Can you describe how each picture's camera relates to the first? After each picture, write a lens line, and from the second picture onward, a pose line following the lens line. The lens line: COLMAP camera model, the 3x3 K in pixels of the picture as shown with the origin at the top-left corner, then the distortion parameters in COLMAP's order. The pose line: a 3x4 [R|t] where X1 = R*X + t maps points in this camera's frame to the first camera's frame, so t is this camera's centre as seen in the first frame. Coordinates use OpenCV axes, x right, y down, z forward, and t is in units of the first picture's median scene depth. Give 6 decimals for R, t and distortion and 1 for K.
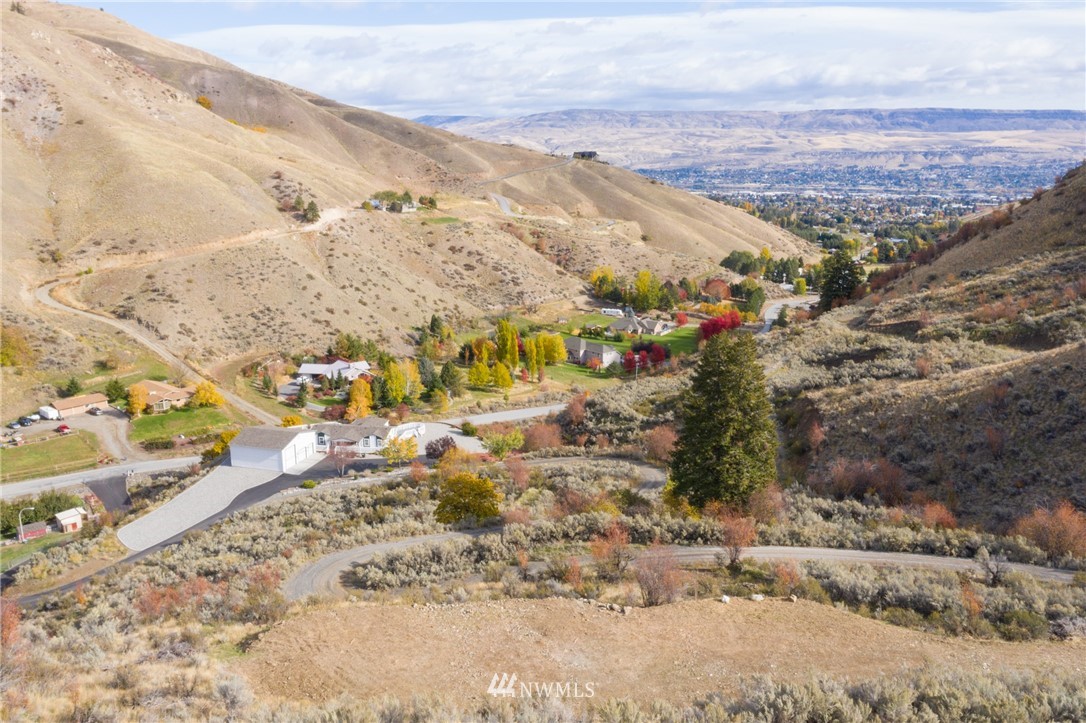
lens RADIAL K [[853.1, 0, 562.9], [0, 853.1, 360.8], [0, 0, 1]] dist [-0.016937, -0.000195]
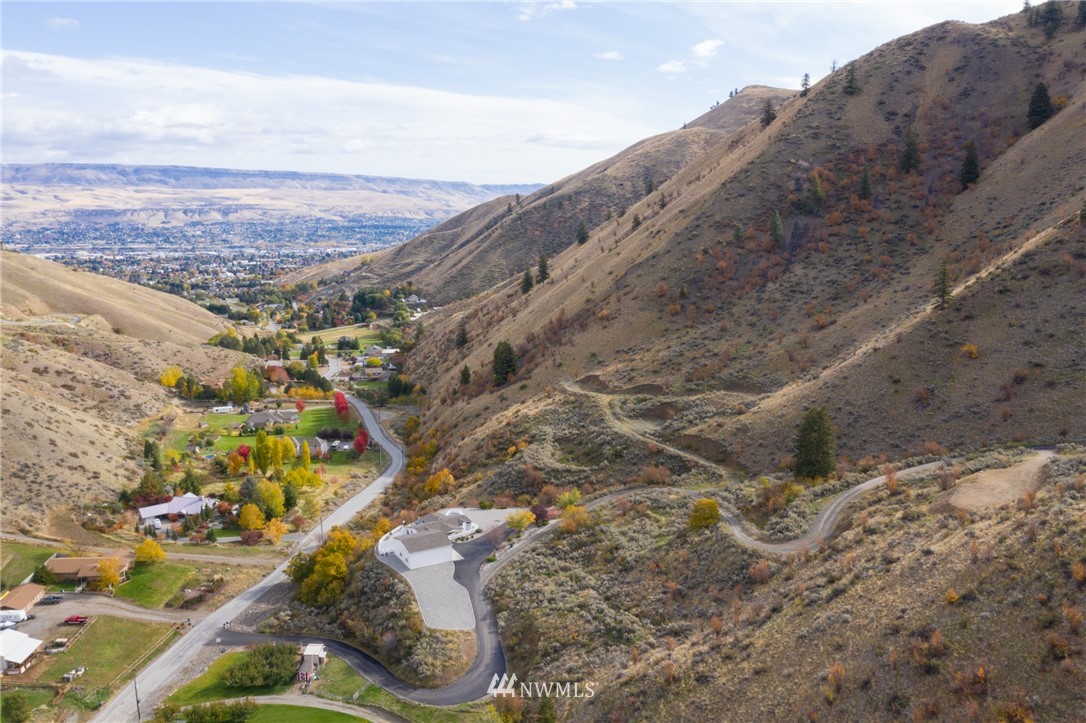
lens RADIAL K [[842.0, 0, 541.7], [0, 842.0, 367.2], [0, 0, 1]] dist [-0.022919, -0.000125]
pose [[0.688322, -0.128289, 0.713971, -0.354965], [0.164063, 0.986266, 0.019047, -0.054719], [-0.706609, 0.104026, 0.699916, -0.025429]]
